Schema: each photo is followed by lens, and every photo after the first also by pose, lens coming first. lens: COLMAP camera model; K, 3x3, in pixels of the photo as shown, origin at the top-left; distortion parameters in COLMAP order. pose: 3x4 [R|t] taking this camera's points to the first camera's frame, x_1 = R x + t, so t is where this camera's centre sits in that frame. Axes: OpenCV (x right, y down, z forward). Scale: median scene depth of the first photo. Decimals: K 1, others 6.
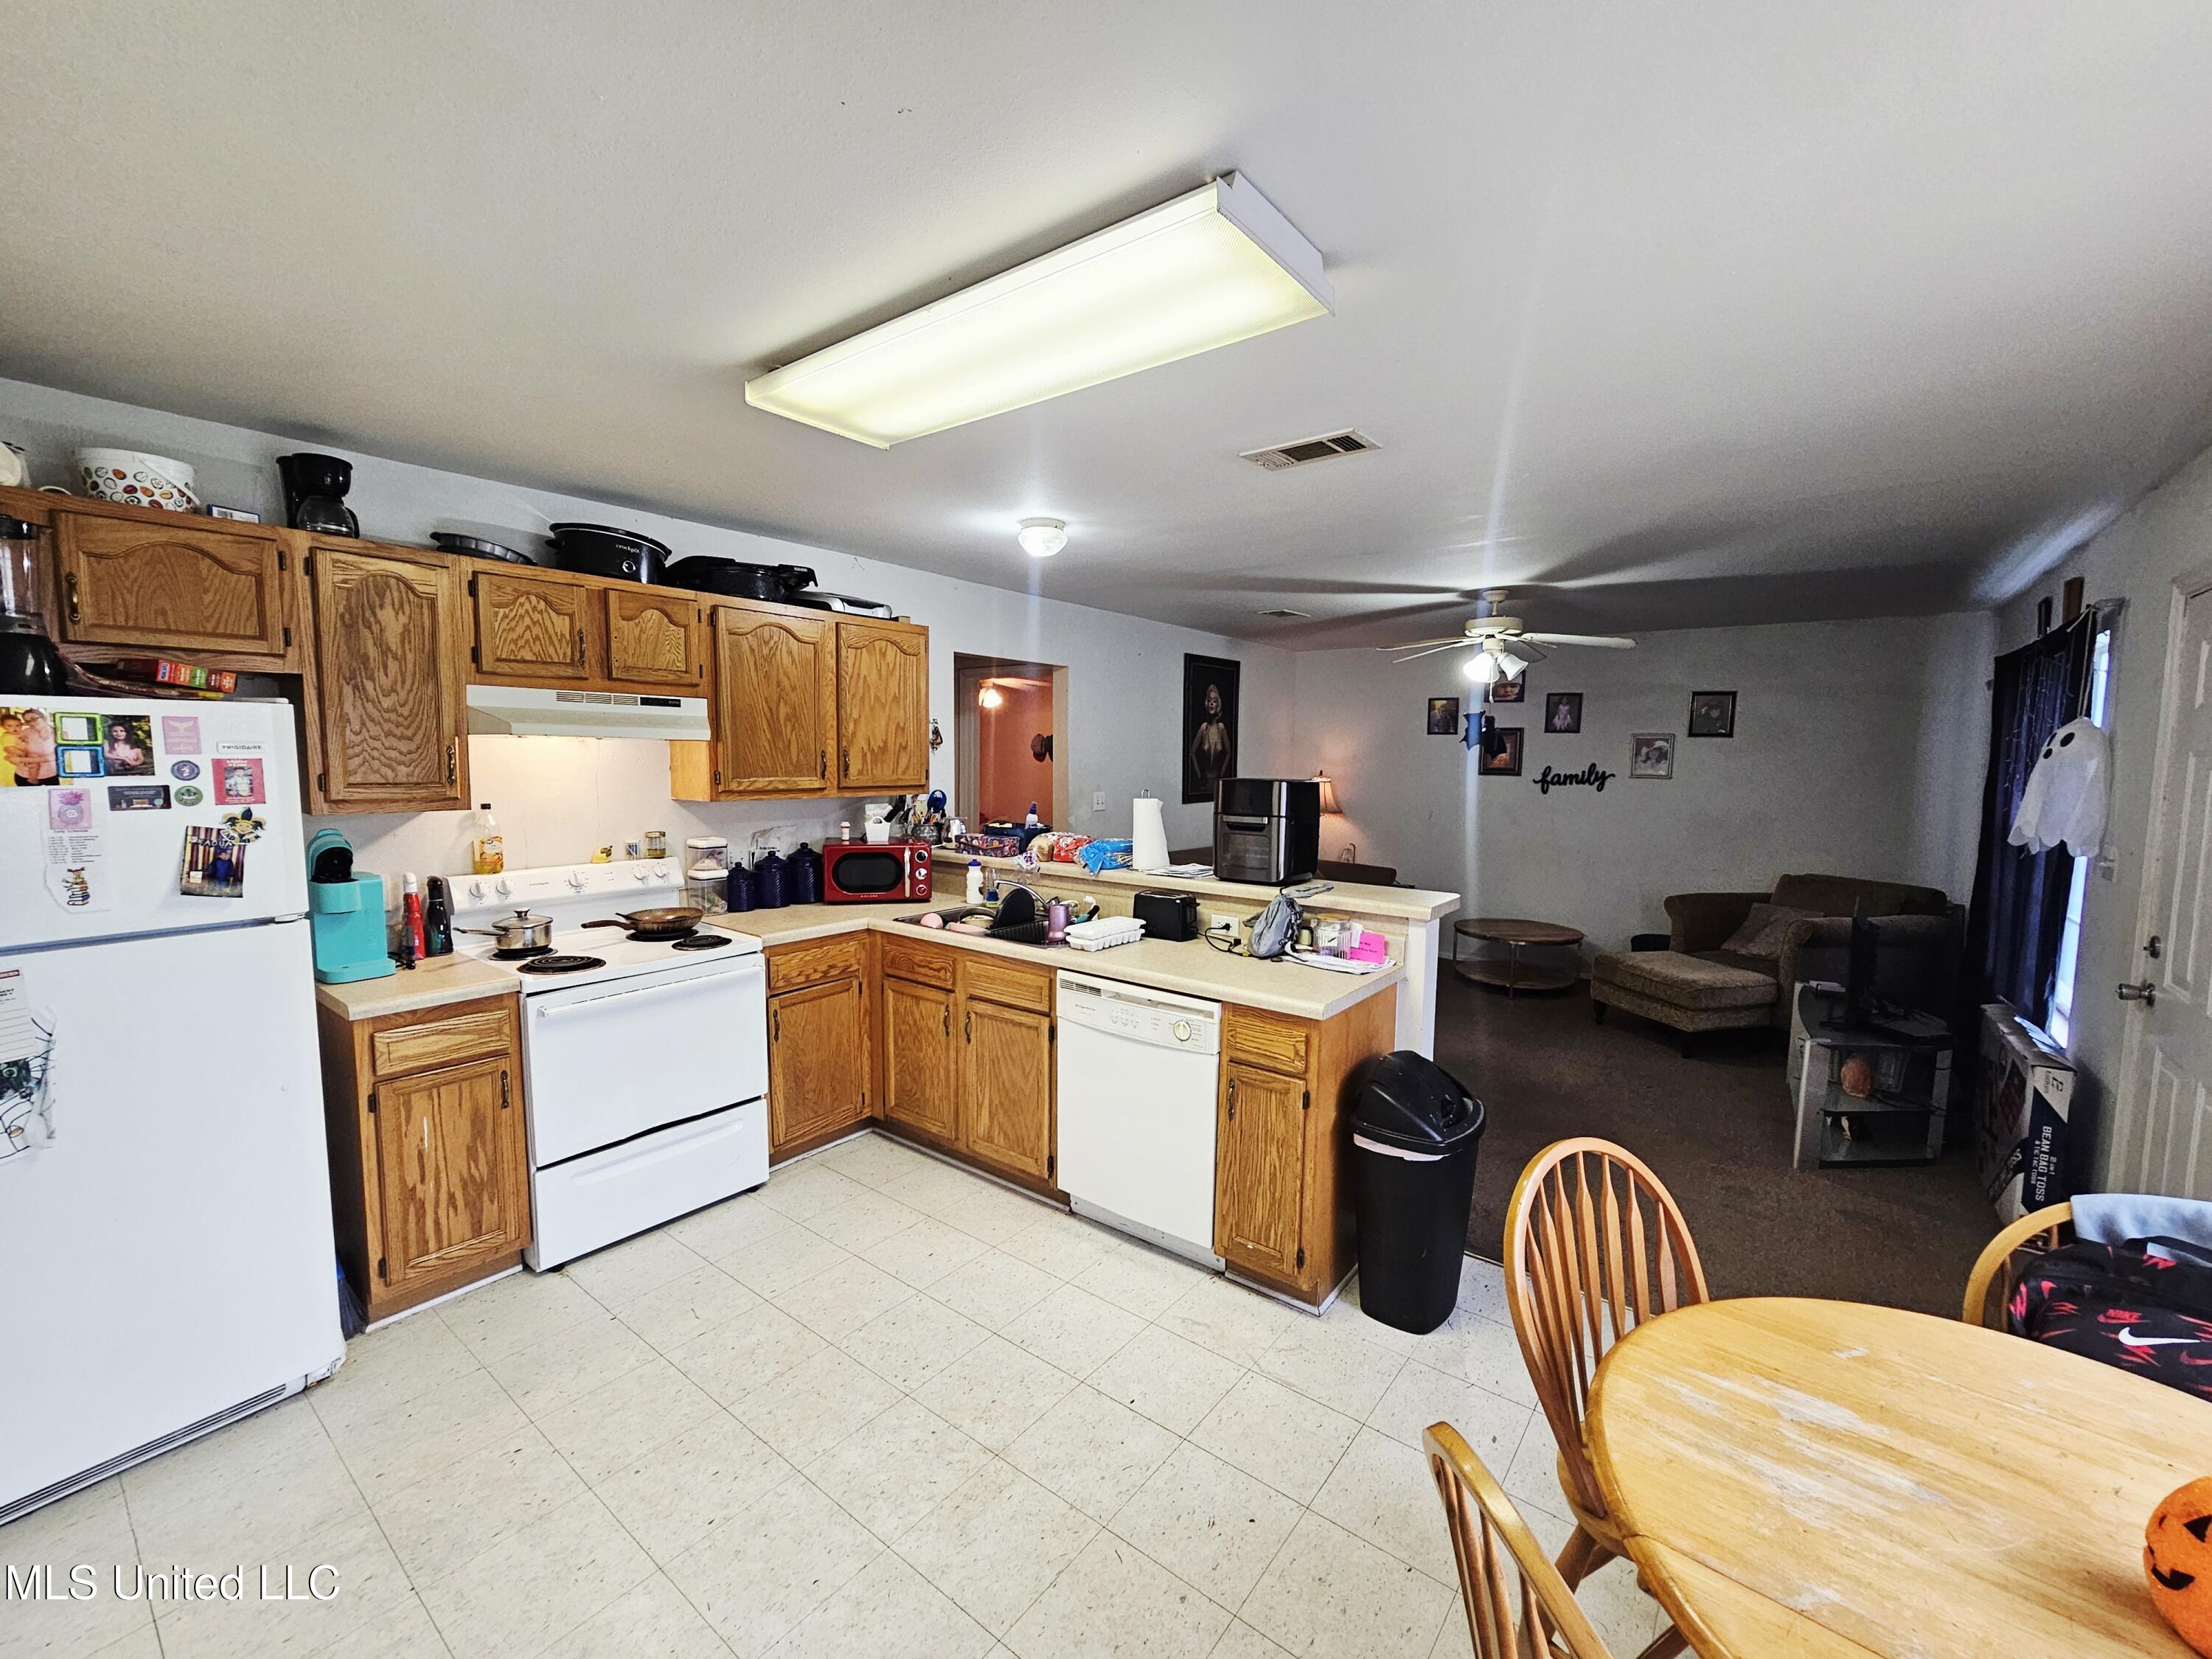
lens RADIAL K [[910.2, 0, 1098.5], [0, 910.2, 833.8], [0, 0, 1]] dist [-0.000953, 0.000726]
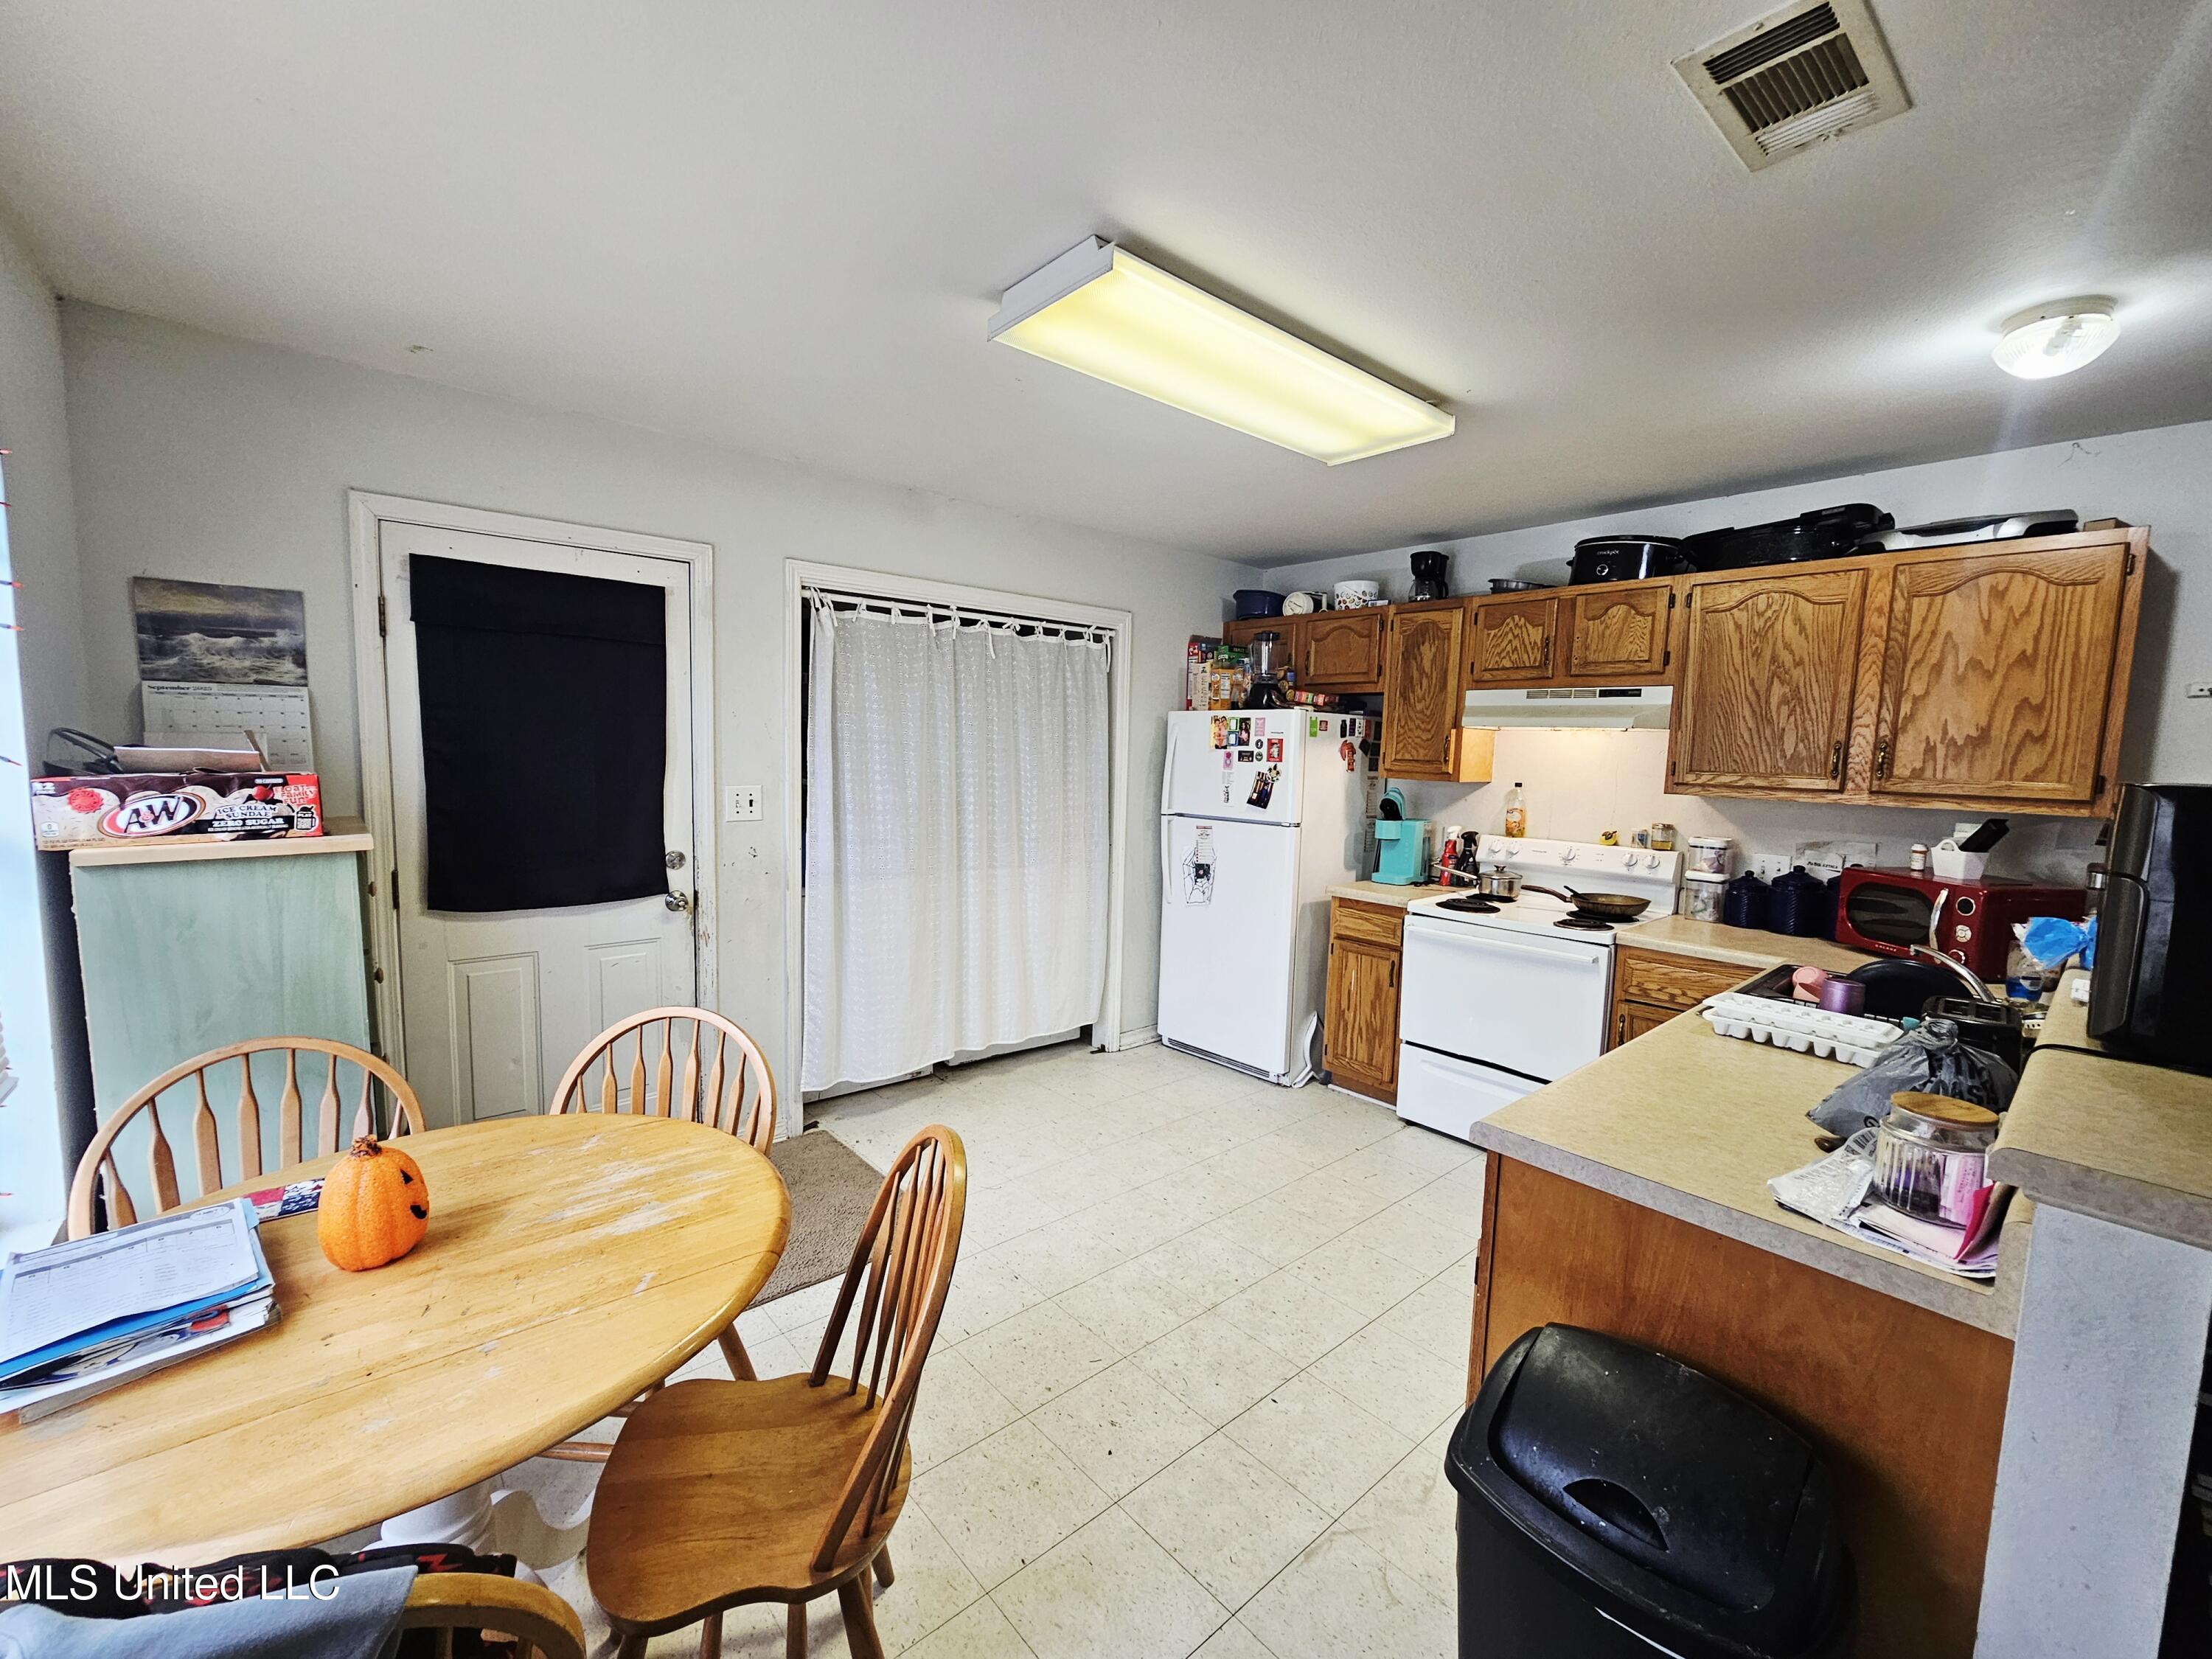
lens RADIAL K [[910.2, 0, 1099.5], [0, 910.2, 828.3], [0, 0, 1]] dist [-0.000953, 0.000726]
pose [[-0.195614, 0.076347, -0.977705, 0.744443], [-0.116378, 0.988113, 0.100444, -0.031369], [0.973751, 0.133431, -0.184404, 0.717615]]
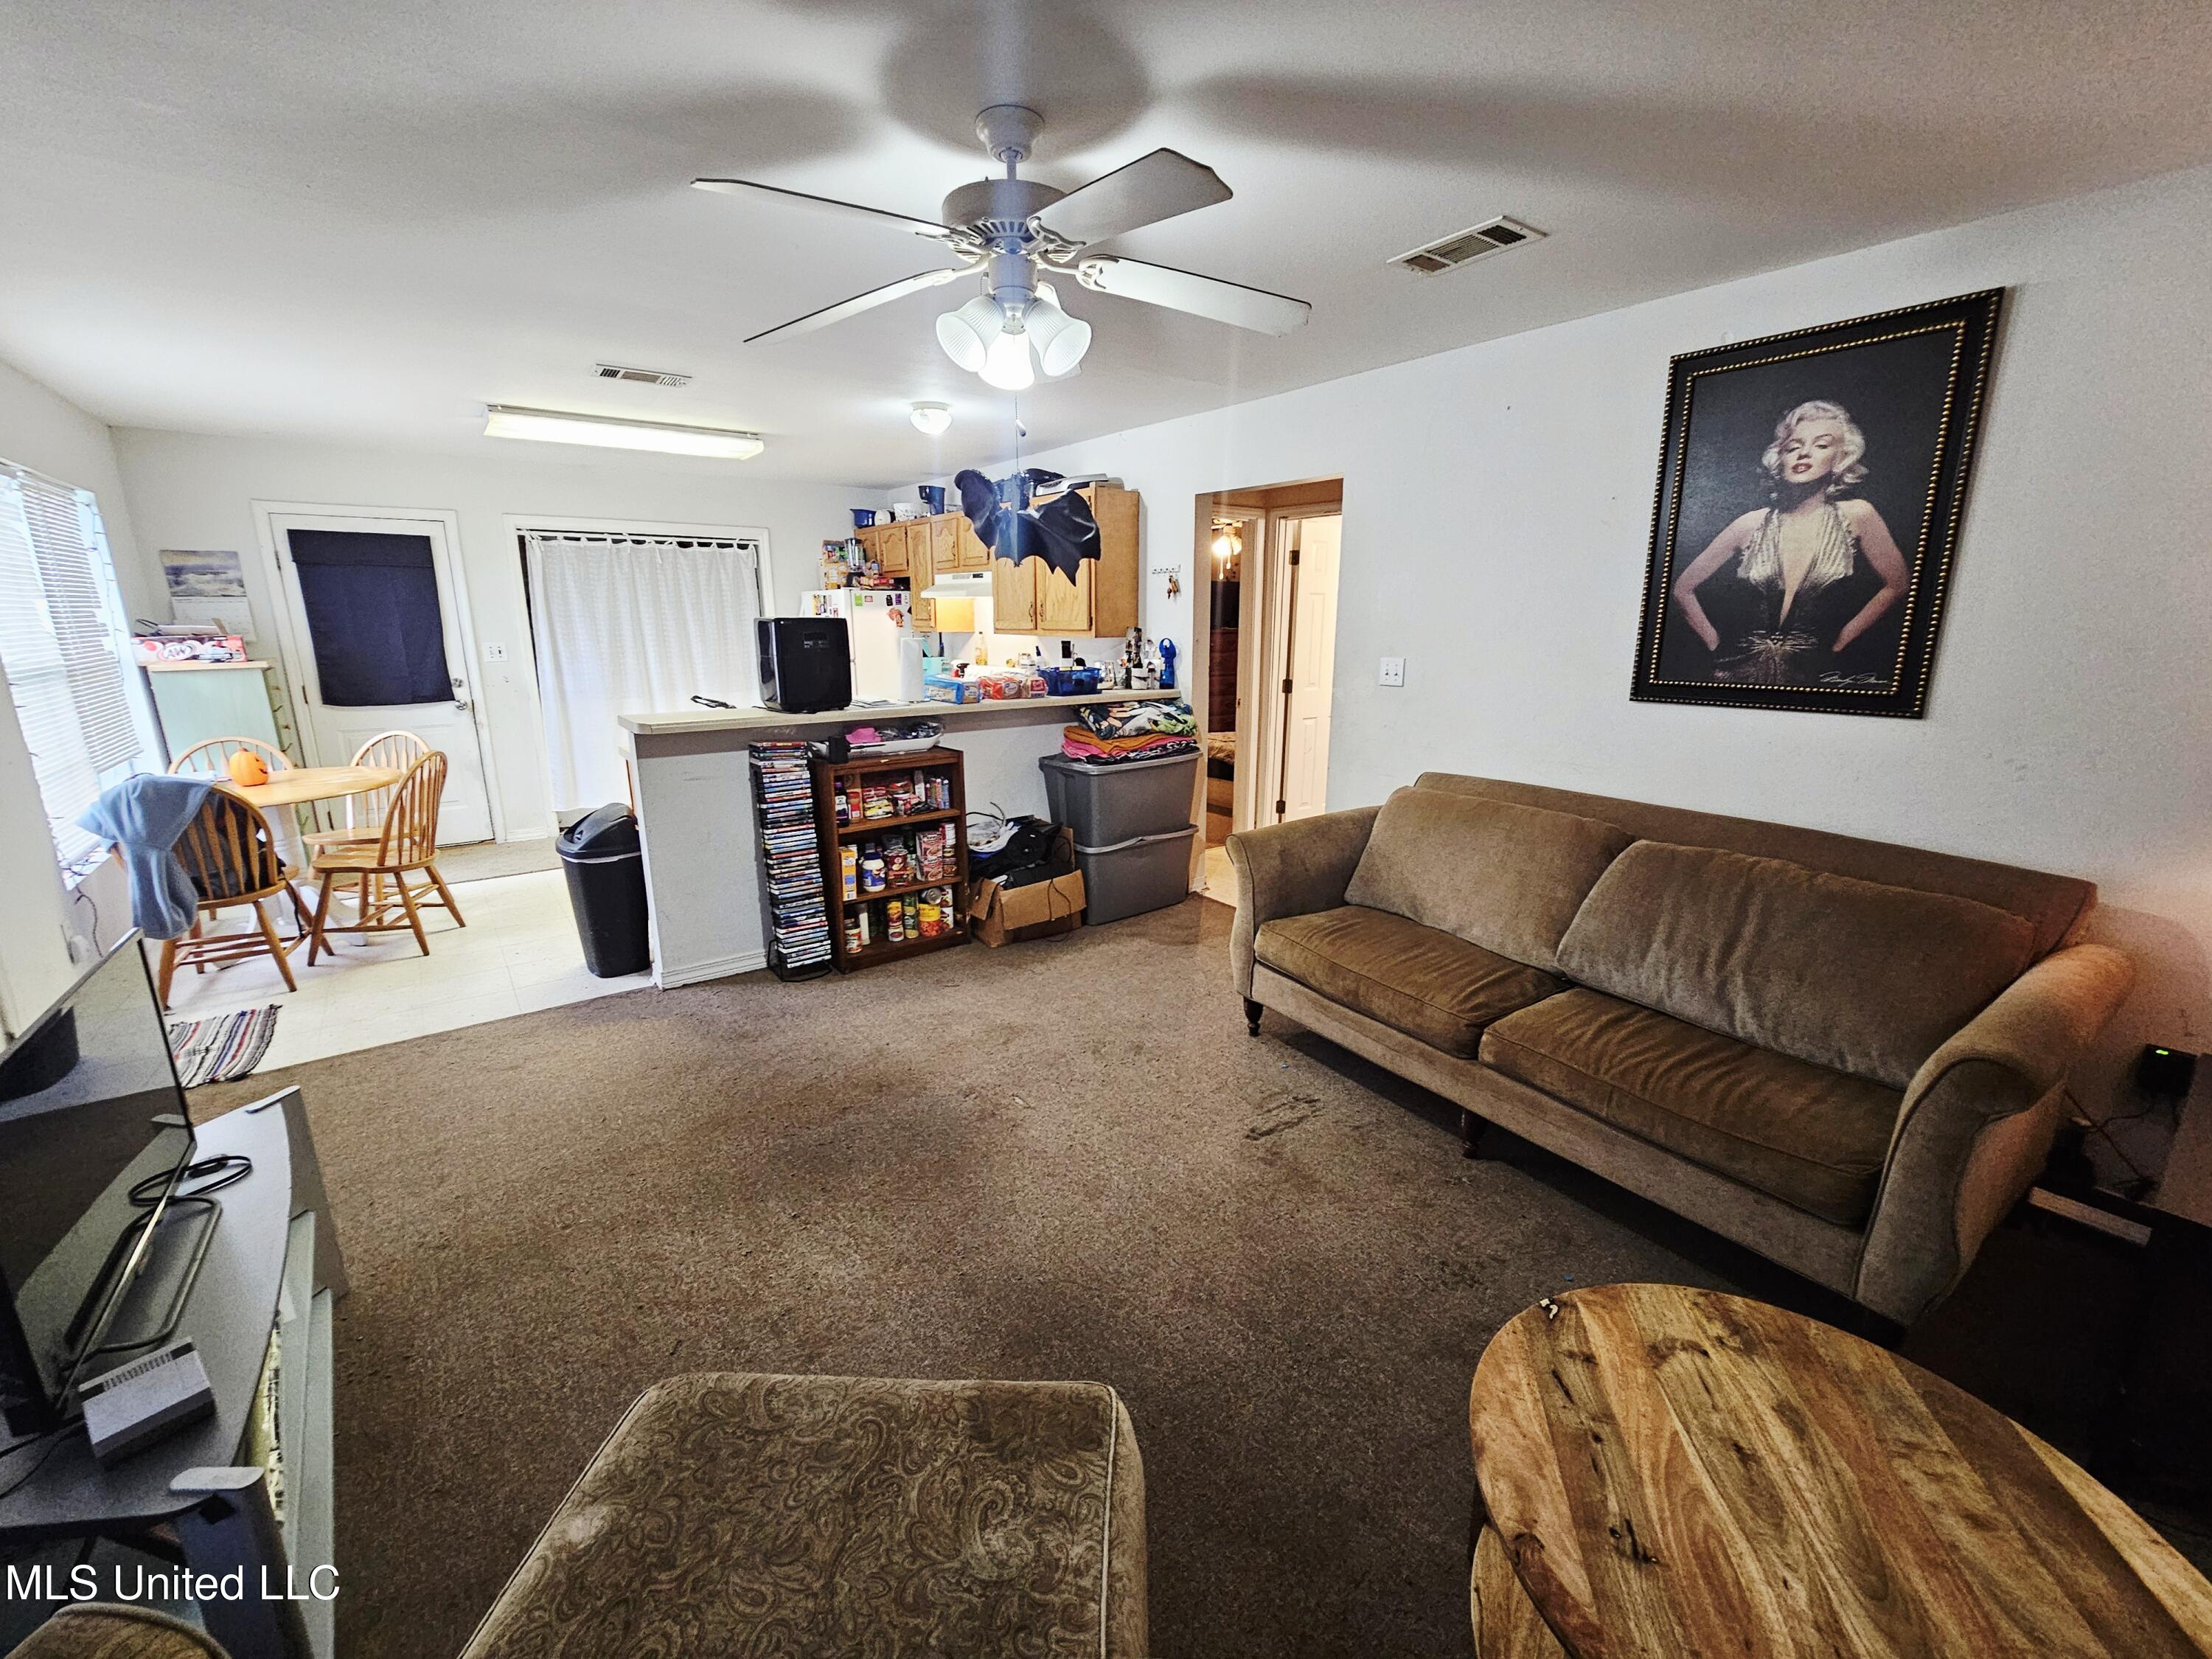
lens RADIAL K [[910.2, 0, 1102.8], [0, 910.2, 832.9], [0, 0, 1]] dist [-0.000953, 0.000726]
pose [[-0.264889, 0.216486, -0.939664, 1.400104], [-0.089384, 0.964765, 0.247466, -0.137442], [0.960127, 0.149542, -0.236205, 1.953844]]
